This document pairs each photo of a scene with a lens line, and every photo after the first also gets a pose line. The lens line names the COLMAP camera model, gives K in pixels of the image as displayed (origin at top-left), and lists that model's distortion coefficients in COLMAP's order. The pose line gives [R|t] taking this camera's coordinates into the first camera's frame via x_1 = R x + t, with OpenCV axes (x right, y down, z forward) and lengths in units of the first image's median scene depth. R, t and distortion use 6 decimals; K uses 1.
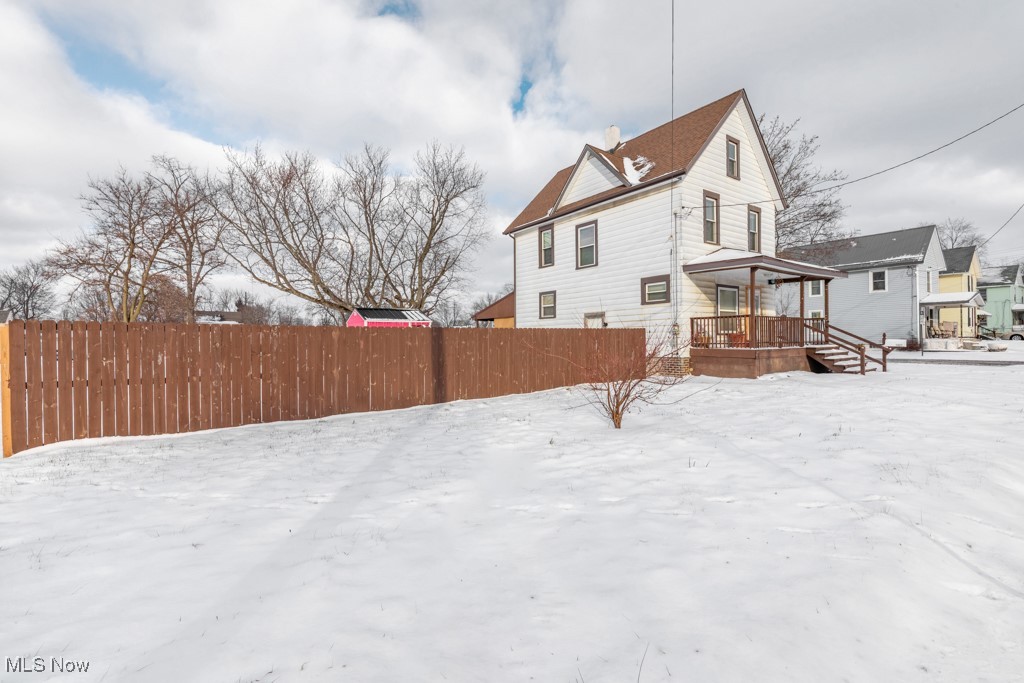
lens RADIAL K [[480.4, 0, 512.0], [0, 480.4, 341.5], [0, 0, 1]] dist [0.000041, -0.000034]
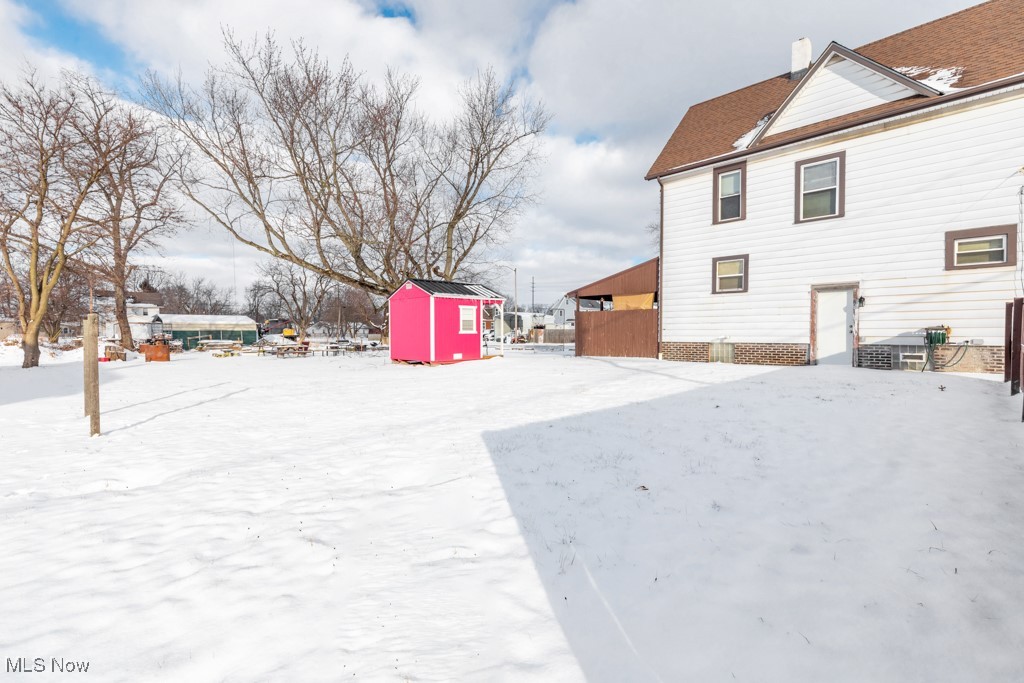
lens RADIAL K [[469.0, 0, 512.0], [0, 469.0, 341.5], [0, 0, 1]] dist [0.000637, 0.000077]
pose [[0.987167, 0.001714, 0.159680, -0.358439], [-0.005186, 0.999759, 0.021328, 0.011657], [-0.159605, -0.021882, 0.986938, 0.340311]]
